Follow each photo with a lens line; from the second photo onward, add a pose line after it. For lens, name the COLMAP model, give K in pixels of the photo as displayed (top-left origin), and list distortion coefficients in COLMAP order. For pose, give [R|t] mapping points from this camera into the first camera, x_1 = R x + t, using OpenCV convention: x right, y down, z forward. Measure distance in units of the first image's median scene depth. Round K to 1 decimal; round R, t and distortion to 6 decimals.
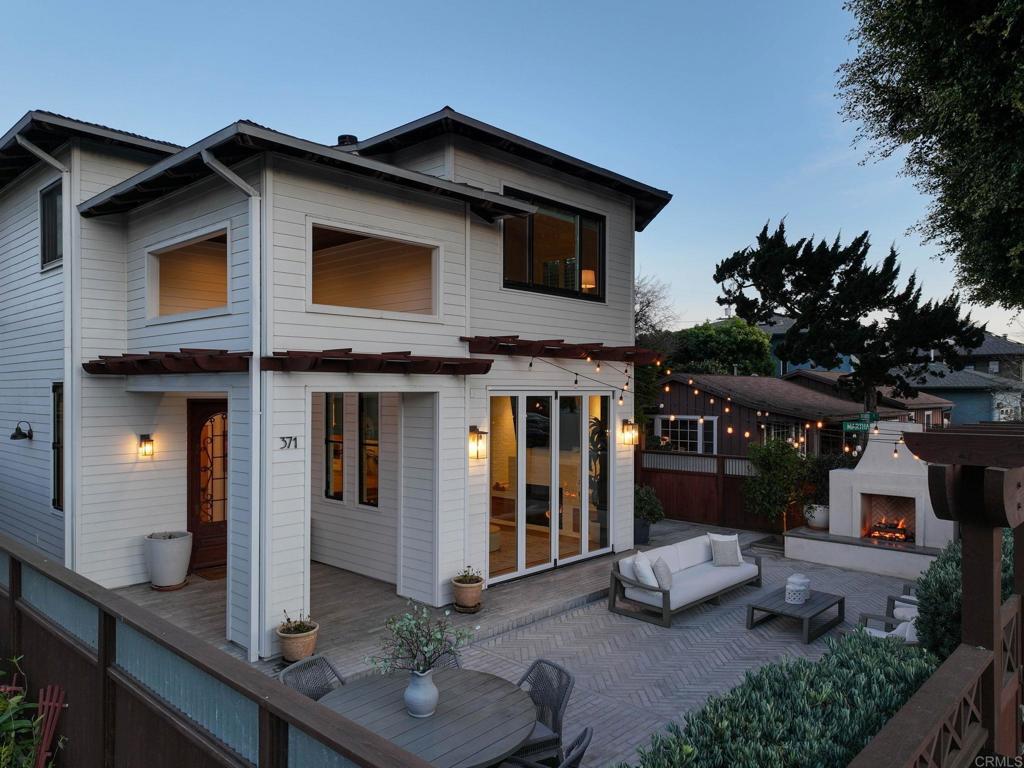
lens RADIAL K [[724.6, 0, 512.0], [0, 724.6, 384.0], [0, 0, 1]] dist [0.000053, -0.001057]
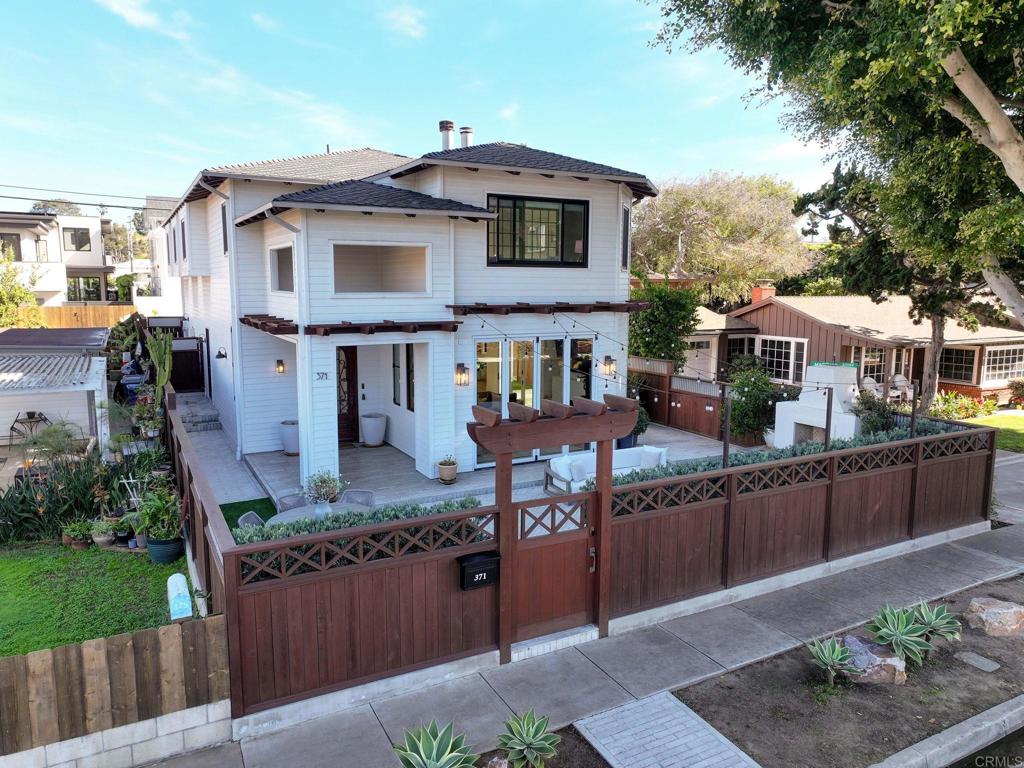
lens RADIAL K [[724.9, 0, 513.4], [0, 724.9, 363.4], [0, 0, 1]] dist [0.001639, 0.000381]
pose [[0.948226, 0.036240, -0.315523, 0.504926], [0.002166, 0.992708, 0.120527, -0.117835], [0.317590, -0.114970, 0.941232, -0.356907]]
